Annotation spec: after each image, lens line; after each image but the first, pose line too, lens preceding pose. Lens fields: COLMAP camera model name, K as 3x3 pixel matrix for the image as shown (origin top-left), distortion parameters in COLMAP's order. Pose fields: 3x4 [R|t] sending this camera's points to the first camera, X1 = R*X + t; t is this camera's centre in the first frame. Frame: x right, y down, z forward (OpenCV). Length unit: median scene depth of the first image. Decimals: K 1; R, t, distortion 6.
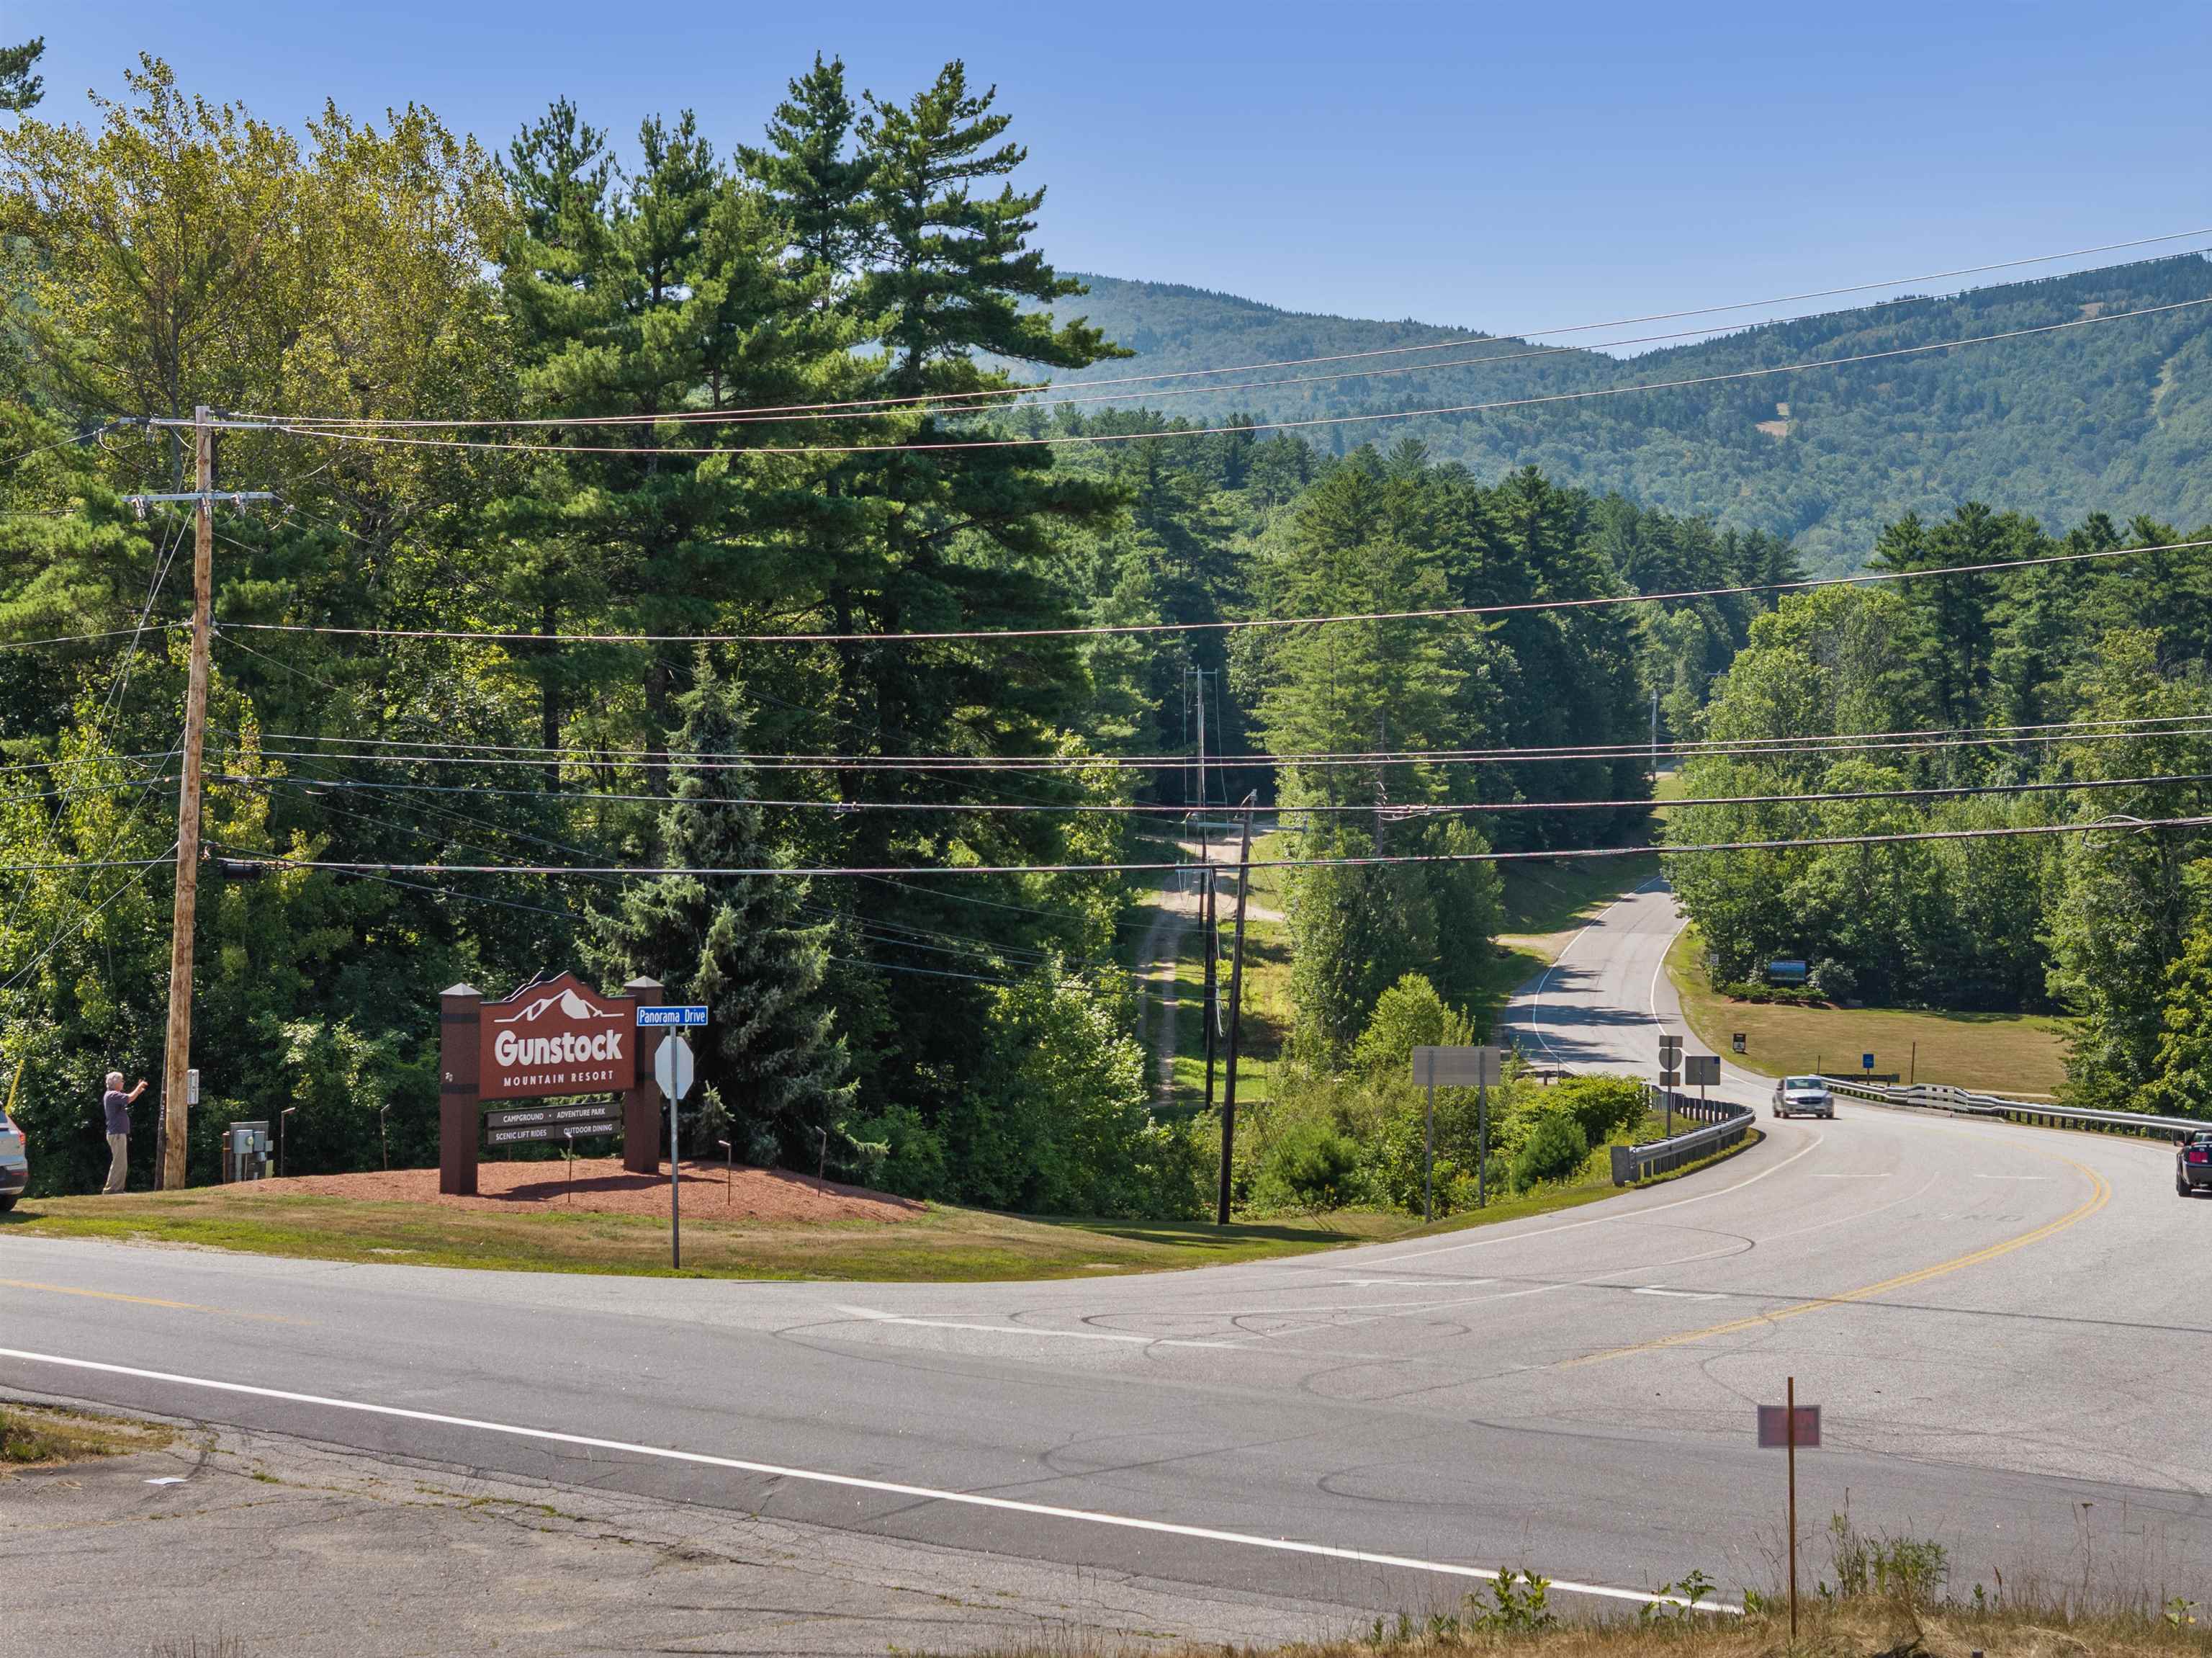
lens RADIAL K [[4431.8, 0, 1106.0], [0, 4431.8, 829.0], [0, 0, 1]] dist [-0.207665, 1.436430]
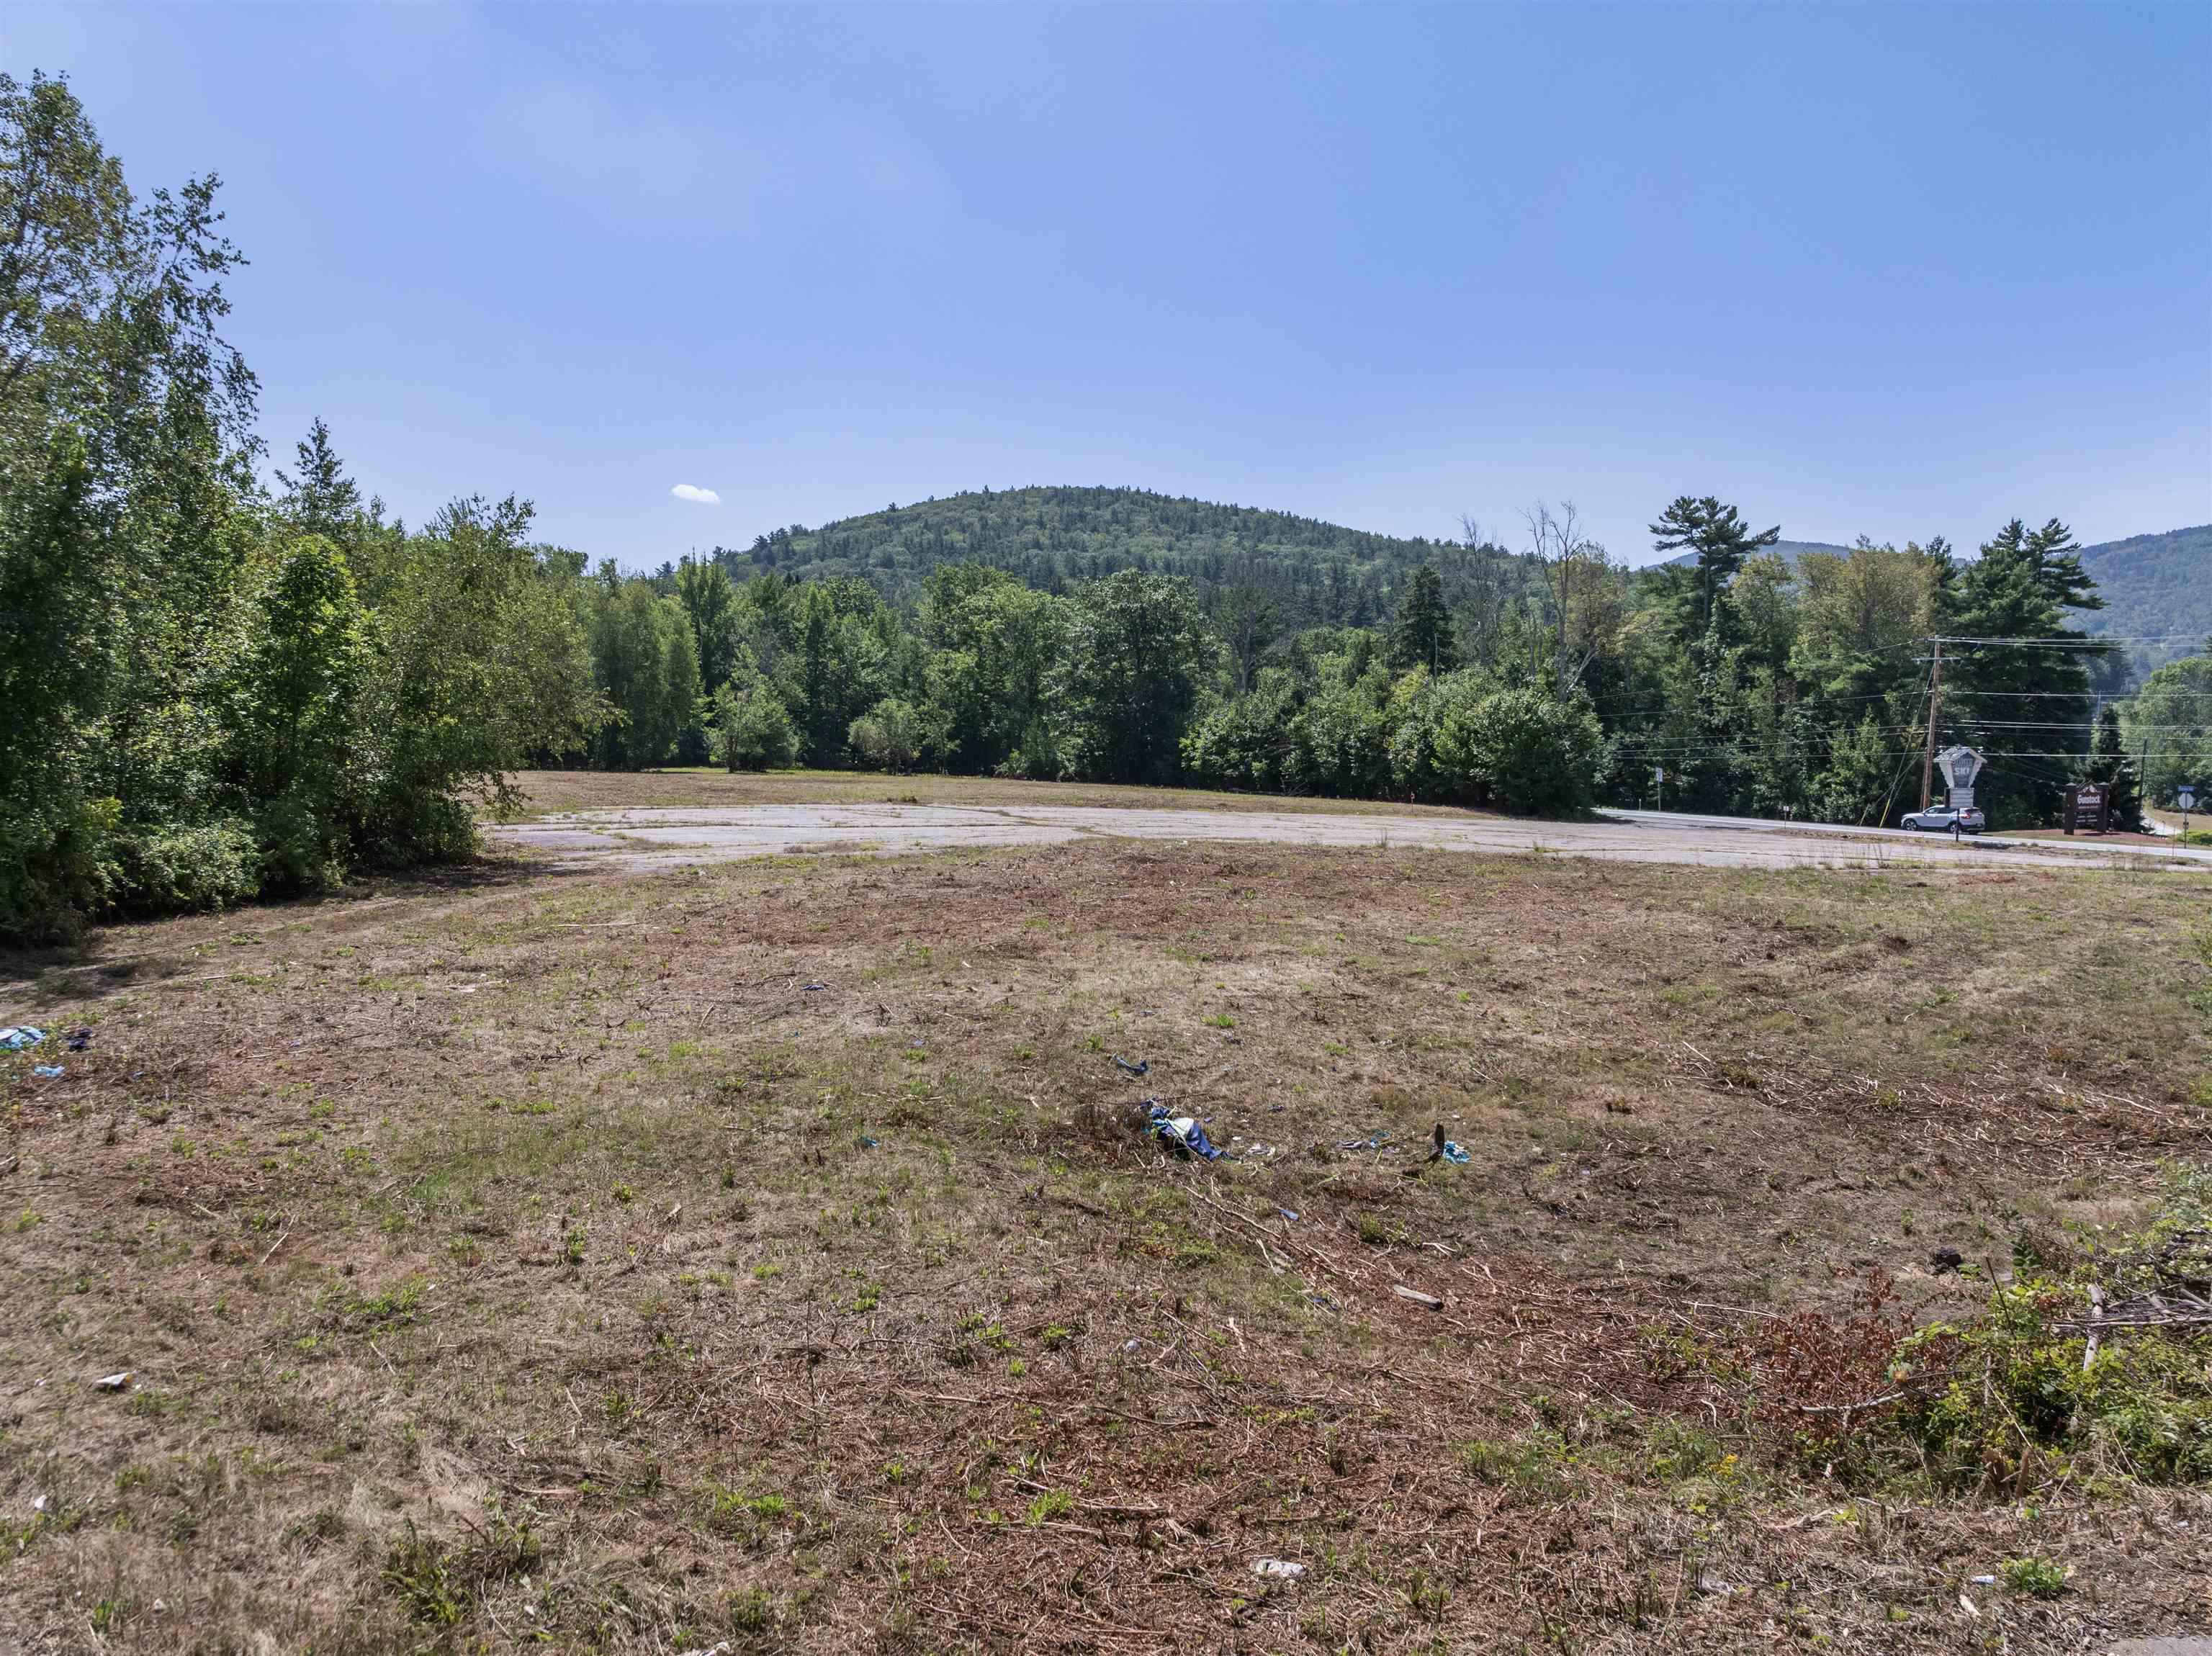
lens RADIAL K [[1548.3, 0, 1099.0], [0, 1548.3, 832.9], [0, 0, 1]] dist [-0.047145, -0.002490]
pose [[0.915906, 0.023421, -0.400710, -0.232740], [-0.001713, 0.998515, 0.054447, 0.003960], [0.401390, -0.049182, 0.914586, -0.360875]]
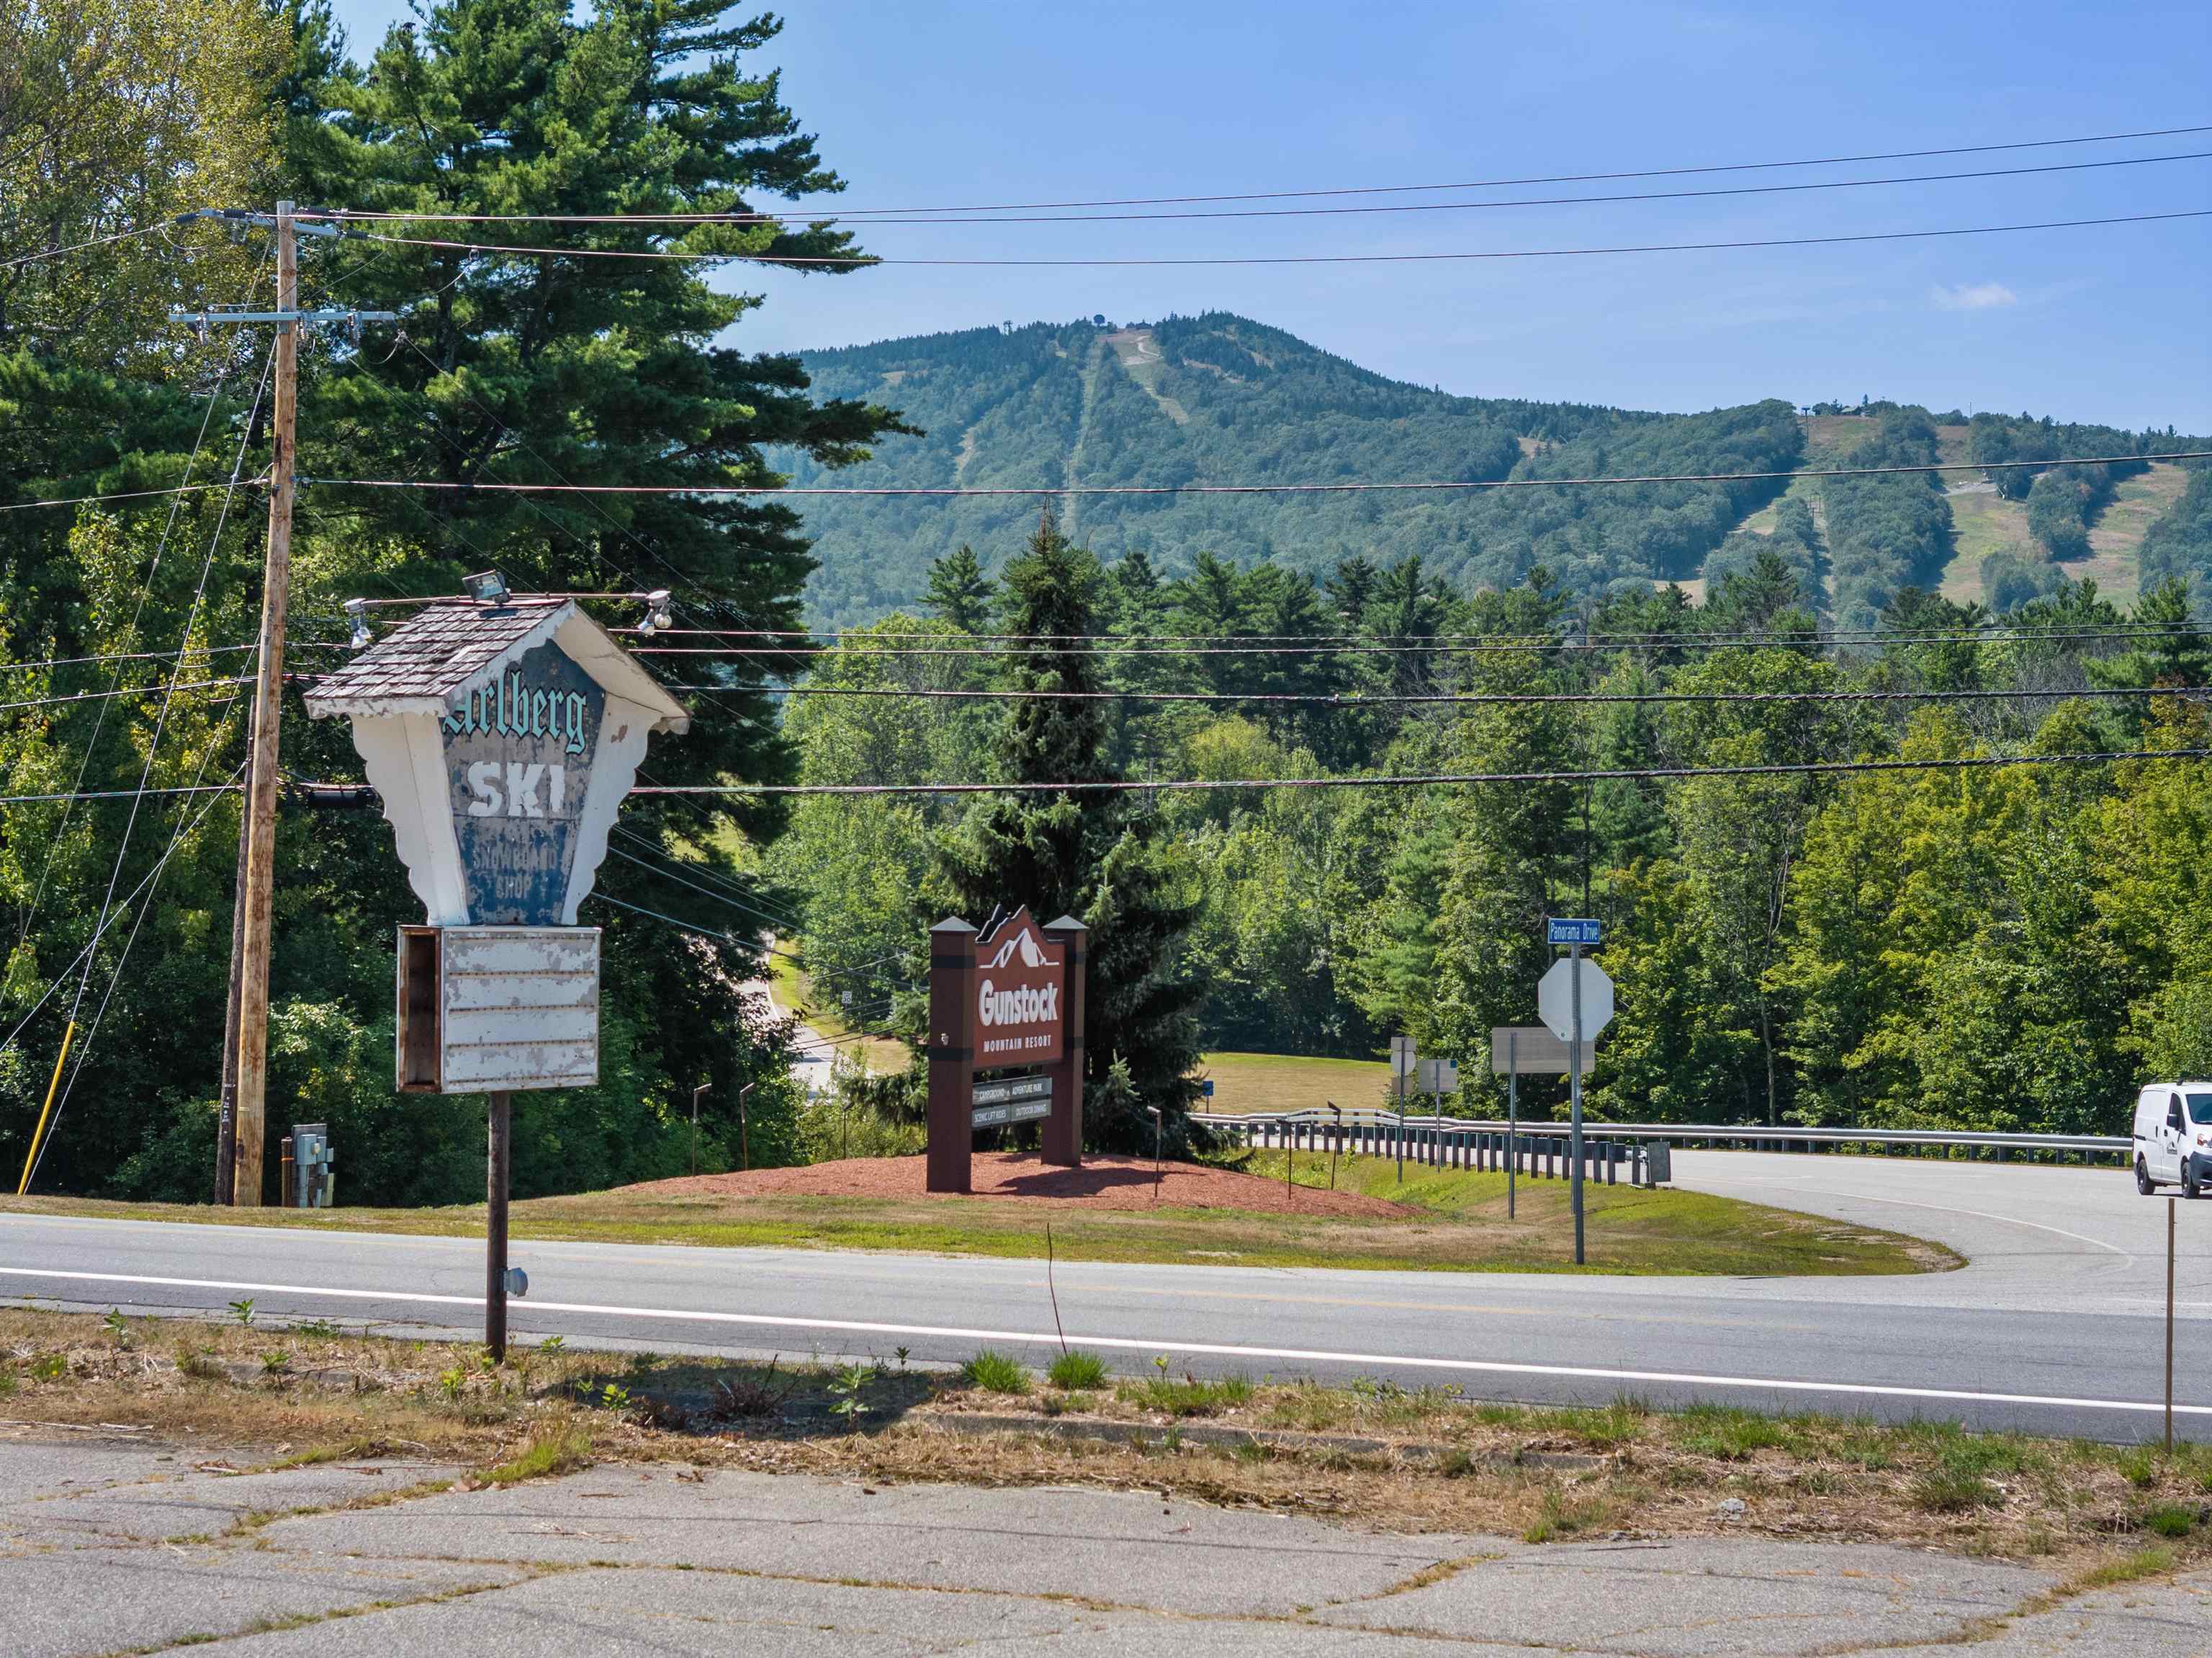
lens RADIAL K [[4431.8, 0, 1106.0], [0, 4431.8, 829.0], [0, 0, 1]] dist [-0.207665, 1.436430]
pose [[0.962006, 0.003918, 0.273001, -0.190964], [-0.000035, 0.999899, -0.014226, 0.017709], [-0.273029, 0.013676, 0.961909, 0.146368]]
